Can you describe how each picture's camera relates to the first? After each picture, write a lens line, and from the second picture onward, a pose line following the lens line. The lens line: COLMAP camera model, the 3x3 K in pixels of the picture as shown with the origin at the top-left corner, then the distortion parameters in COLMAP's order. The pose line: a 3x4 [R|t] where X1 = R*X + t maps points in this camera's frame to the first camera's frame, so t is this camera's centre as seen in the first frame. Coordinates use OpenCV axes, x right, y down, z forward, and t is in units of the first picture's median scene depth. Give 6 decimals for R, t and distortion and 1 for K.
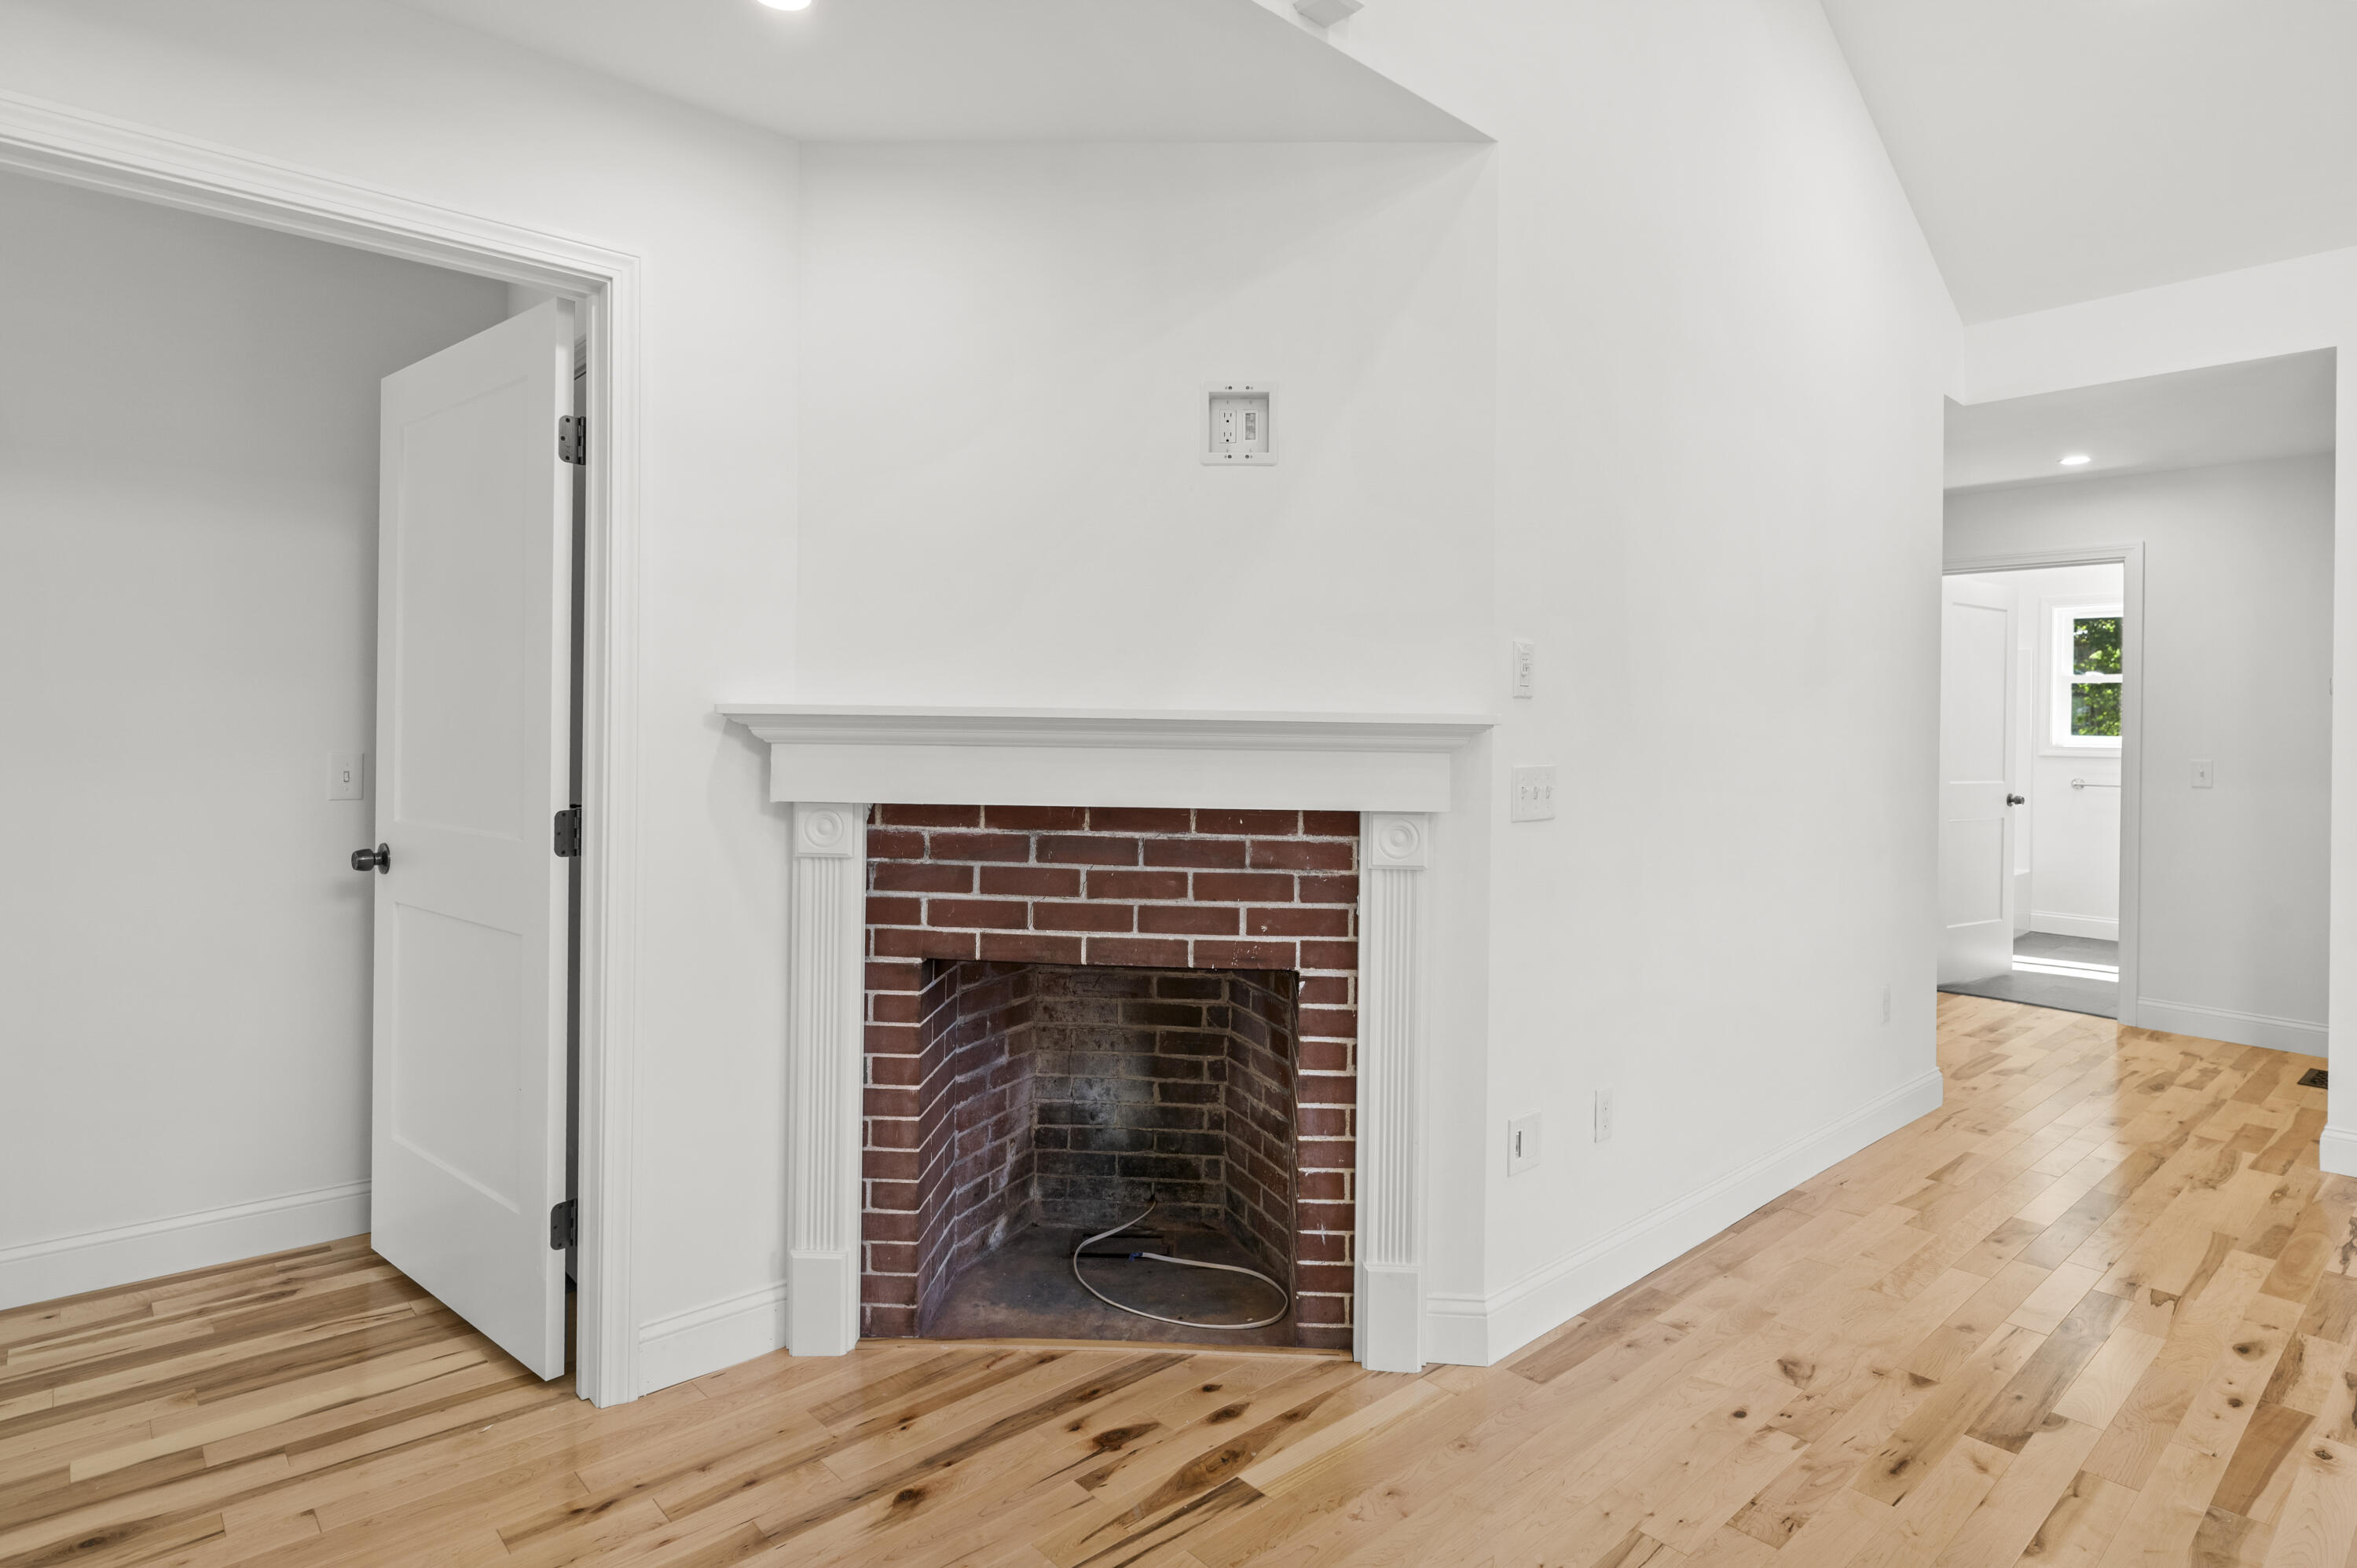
lens RADIAL K [[1245.4, 0, 1181.6], [0, 1245.4, 722.4], [0, 0, 1]] dist [-0.000463, -0.000122]
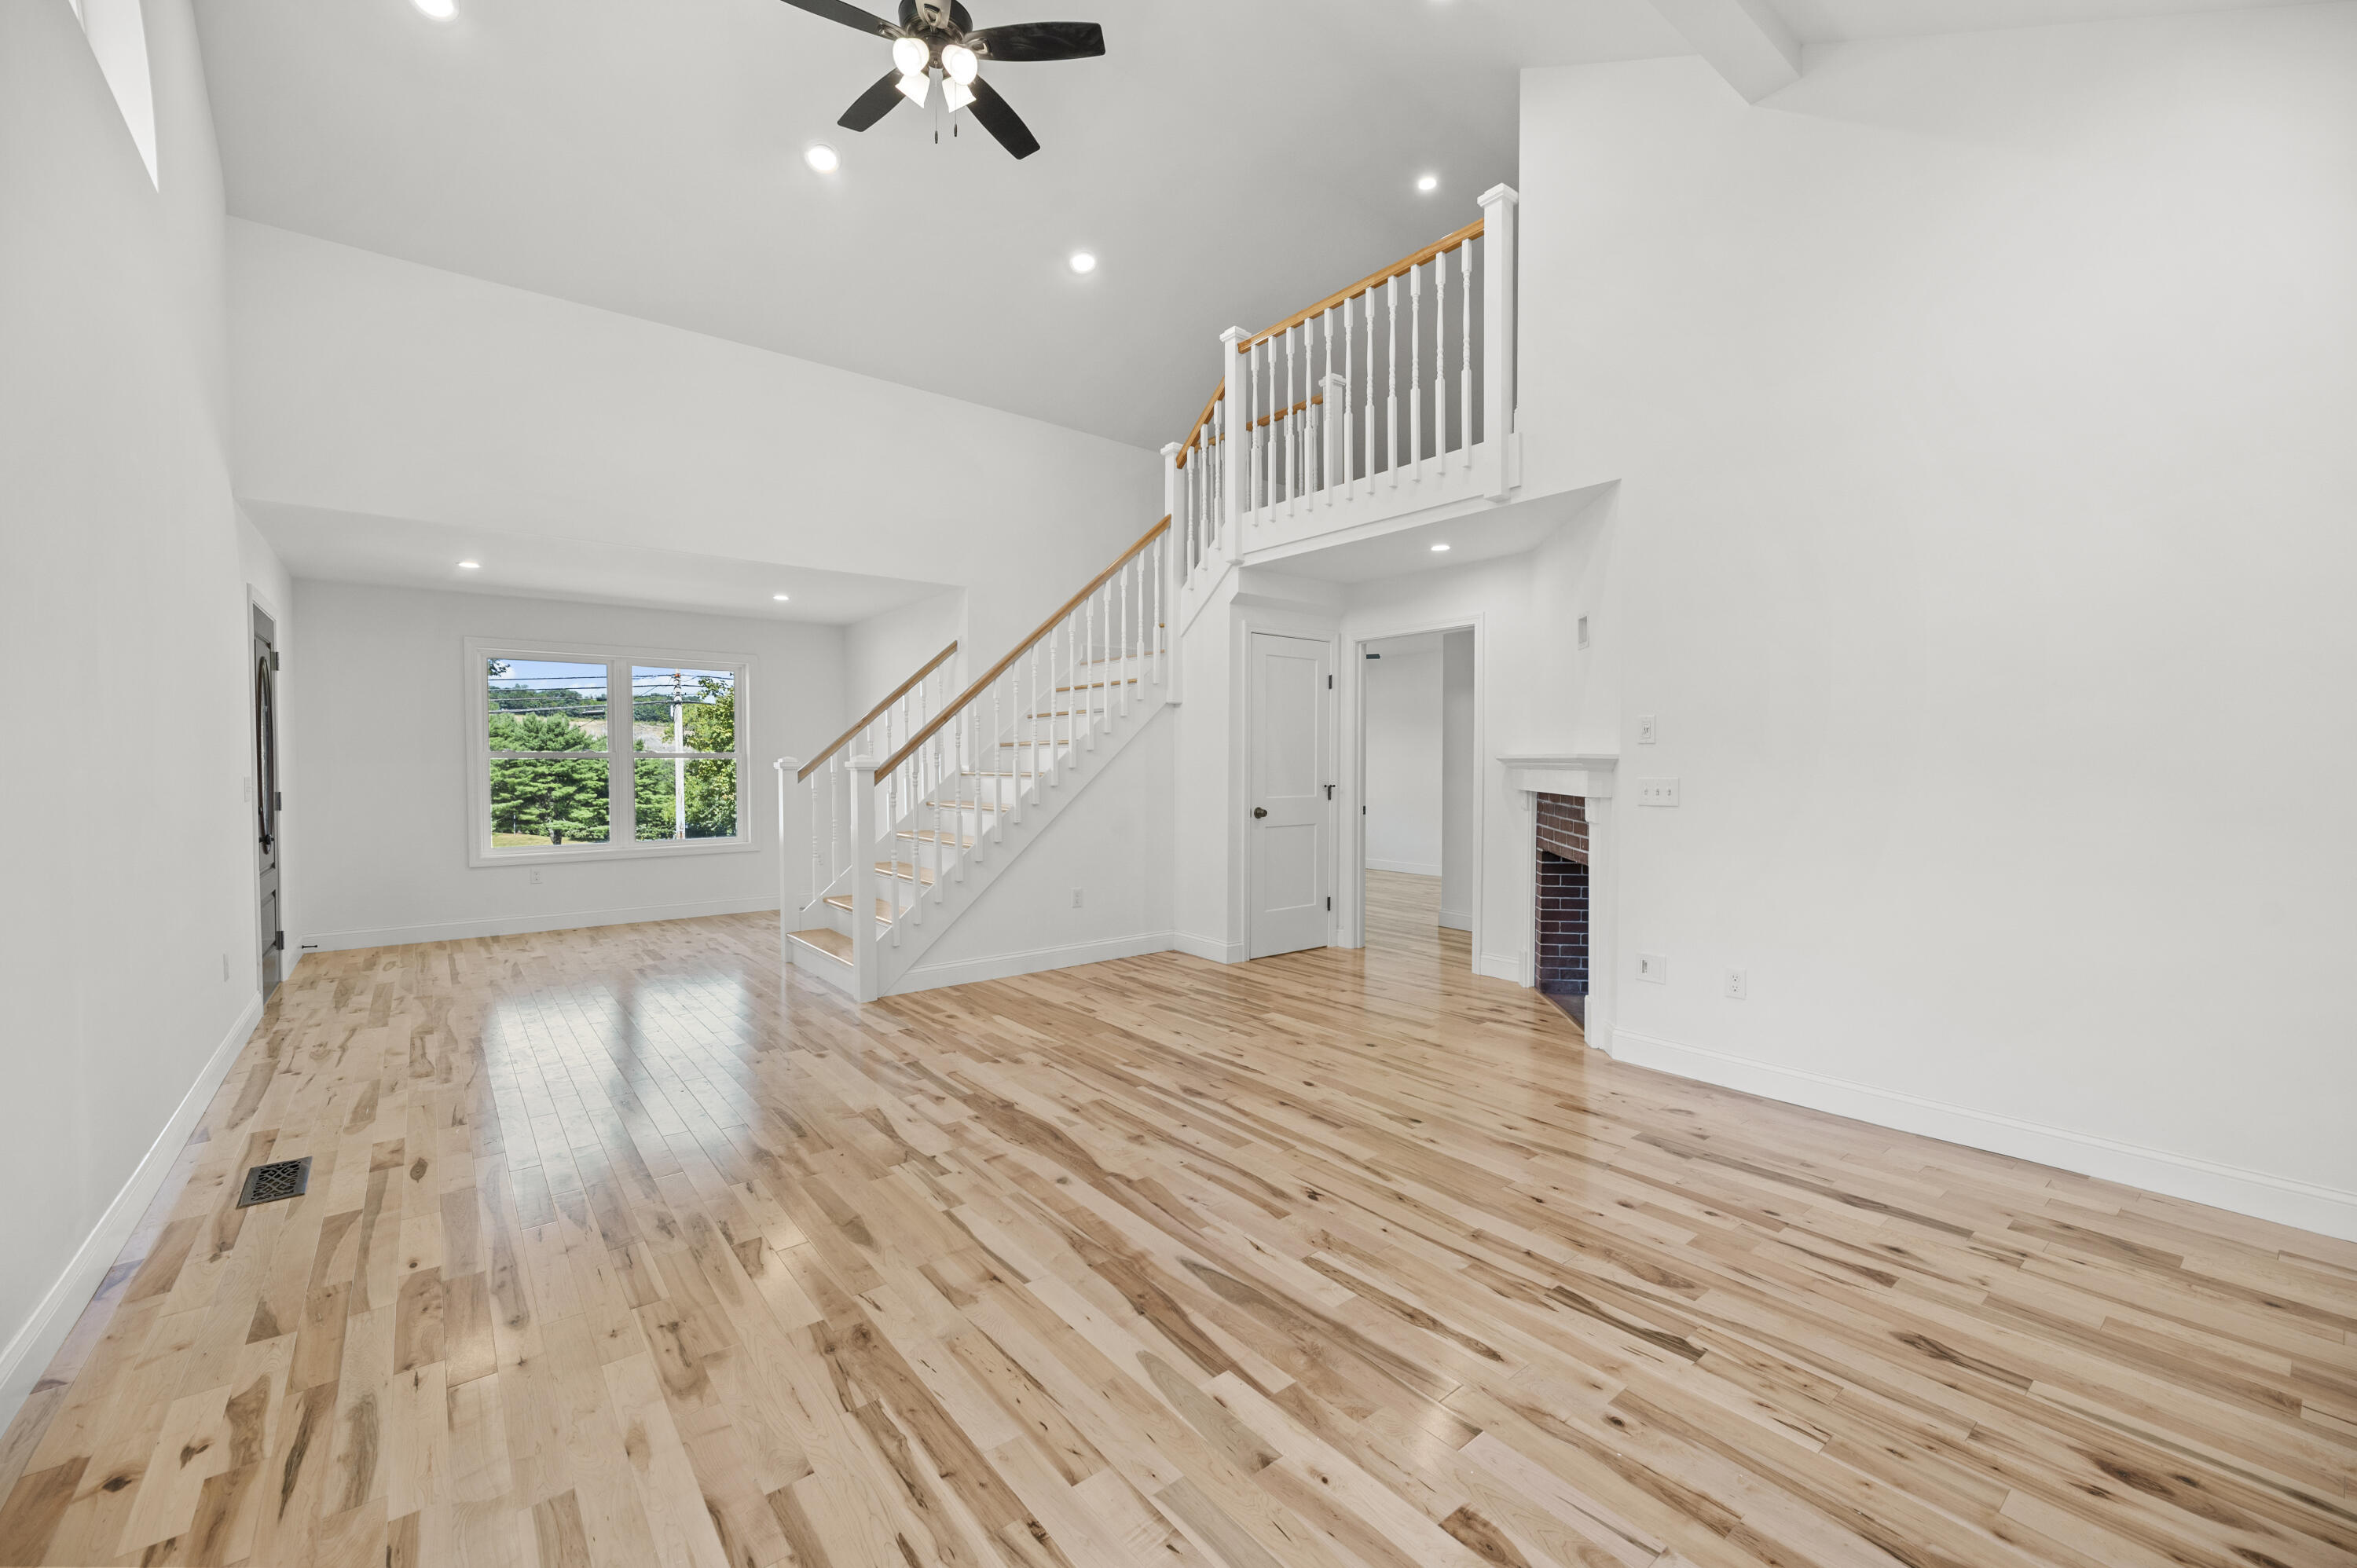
lens RADIAL K [[941.4, 0, 1178.5], [0, 941.4, 784.0], [0, 0, 1]] dist [0.002047, 0.000124]
pose [[-0.058541, 0.009968, -0.998235, 1.876545], [0.004038, 0.999944, 0.009748, 0.026179], [0.998277, -0.003460, -0.058578, 0.348234]]
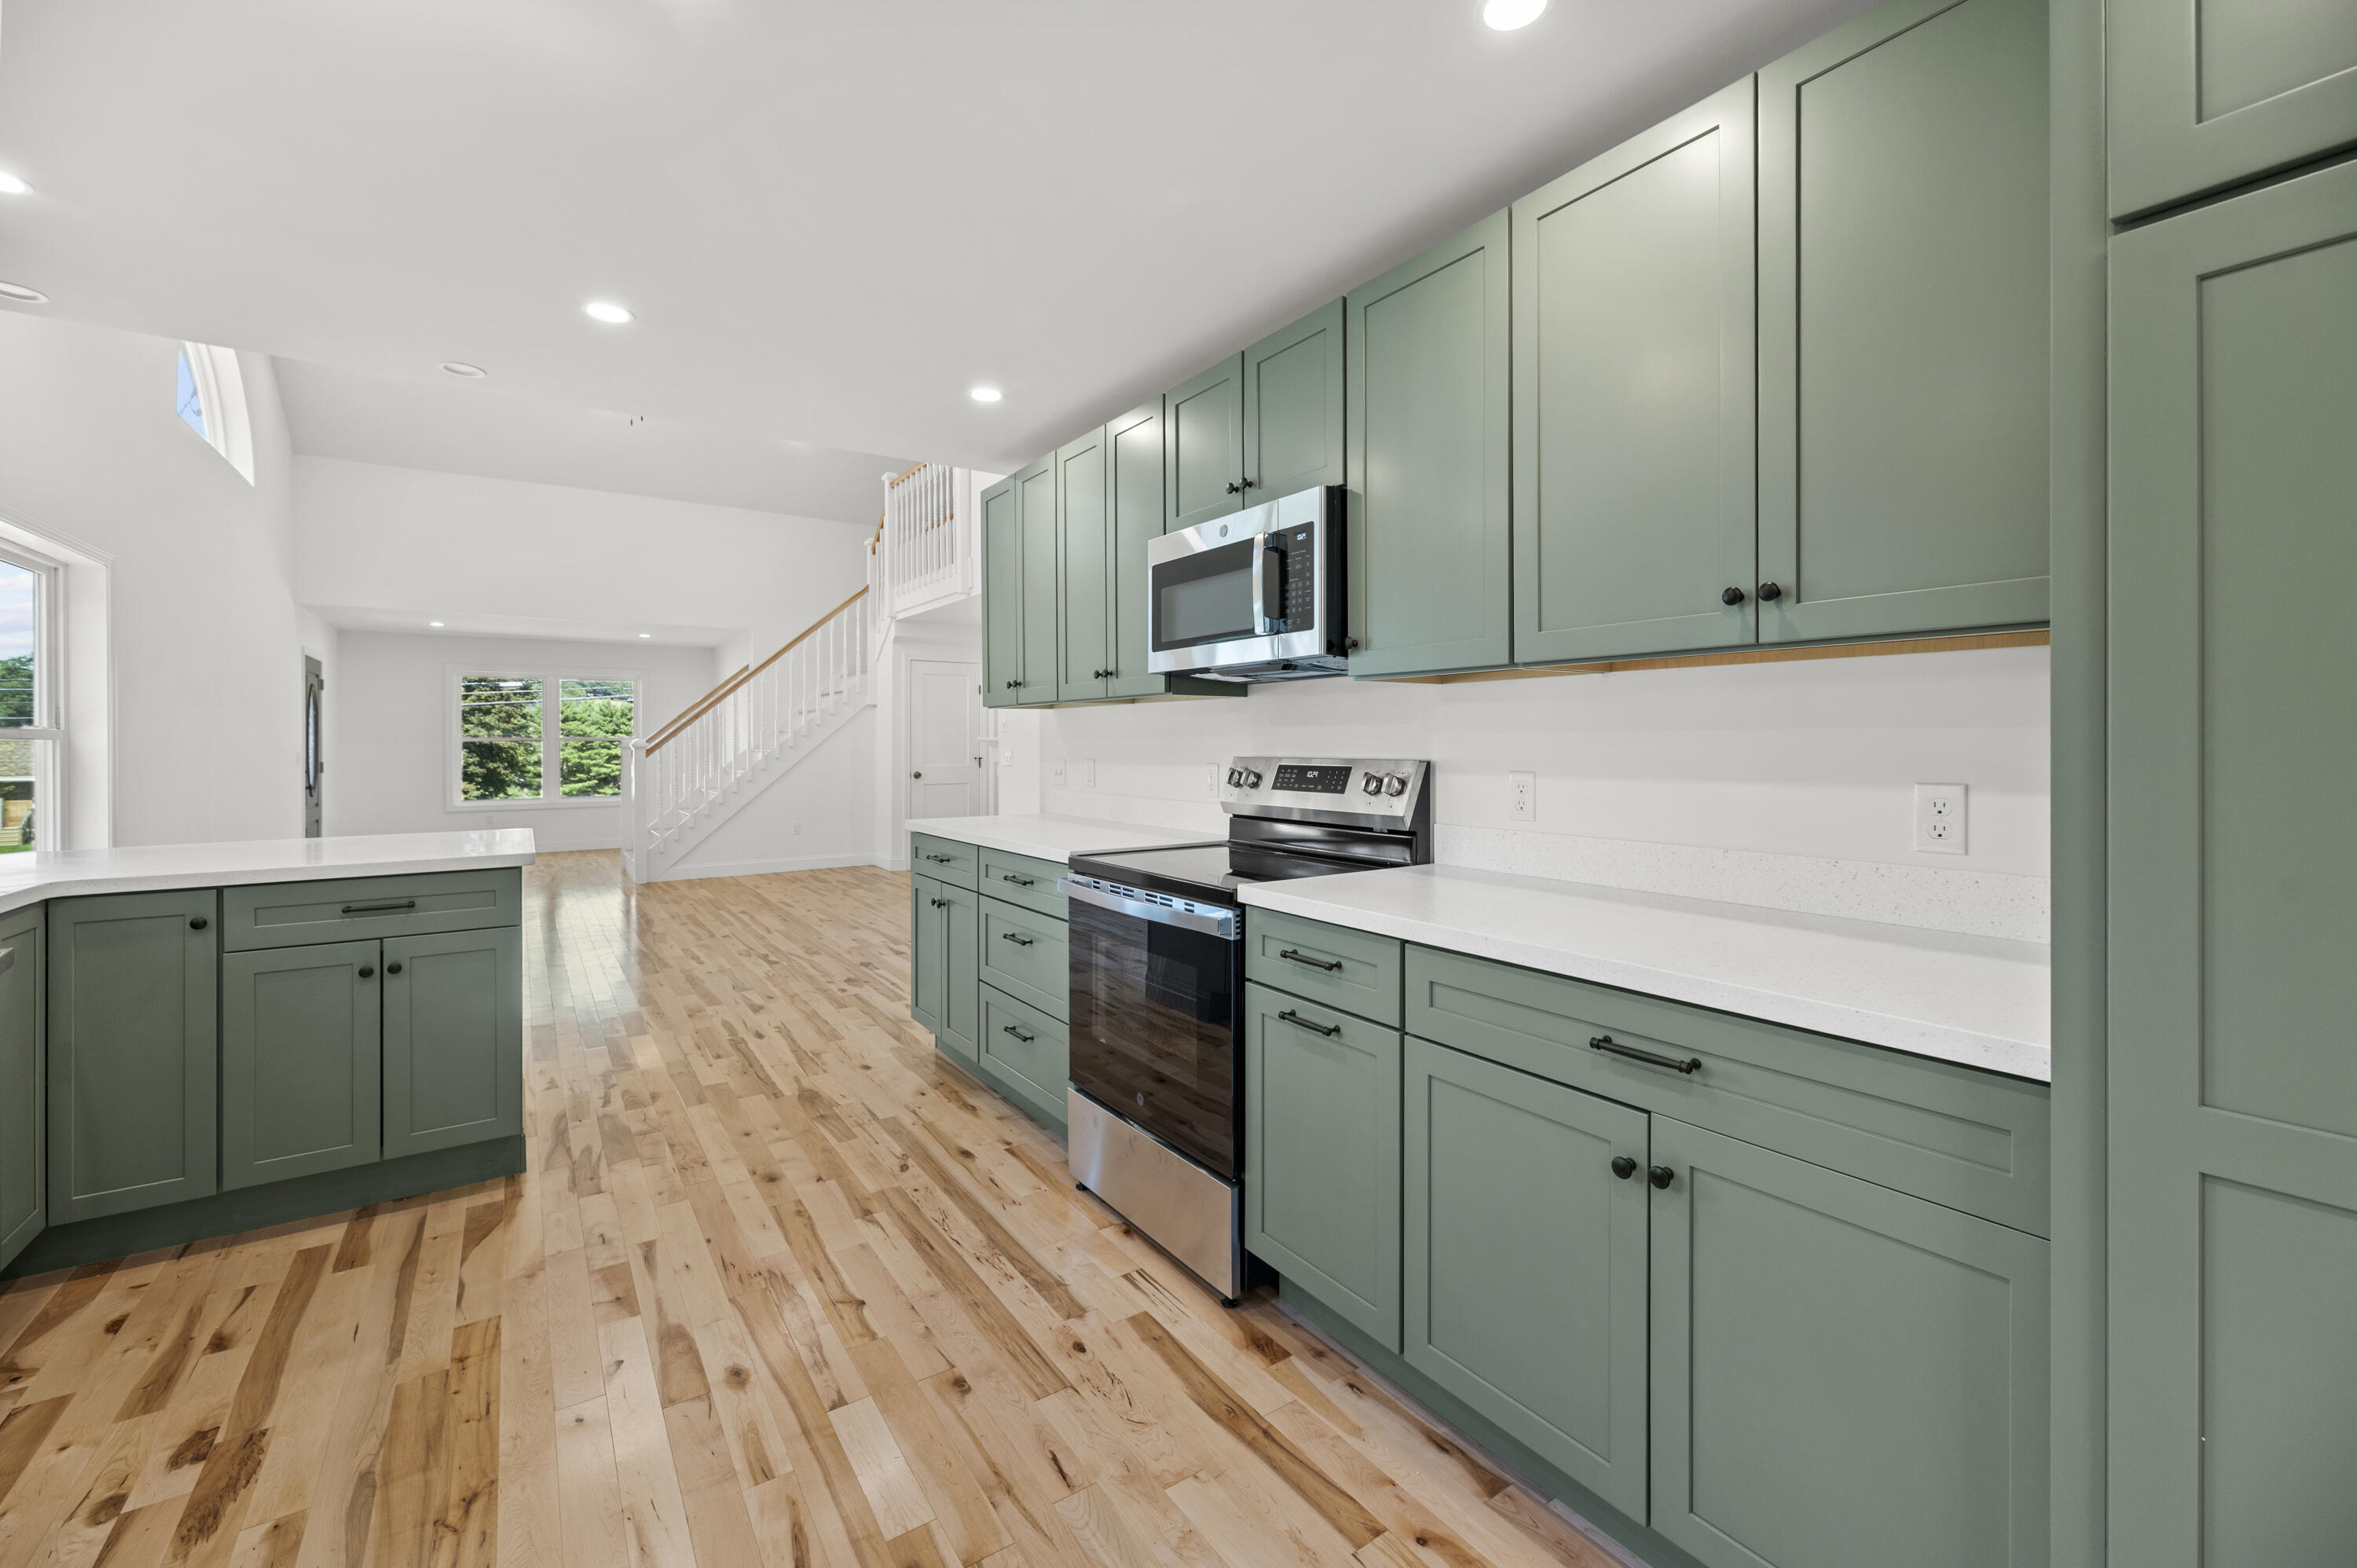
lens RADIAL K [[958.6, 0, 1194.8], [0, 958.6, 742.2], [0, 0, 1]] dist [-0.001475, -0.000058]
pose [[-0.120878, -0.013636, -0.992574, 3.109807], [0.006605, 0.999872, -0.014540, 0.056606], [0.992645, -0.008314, -0.120772, 1.963518]]
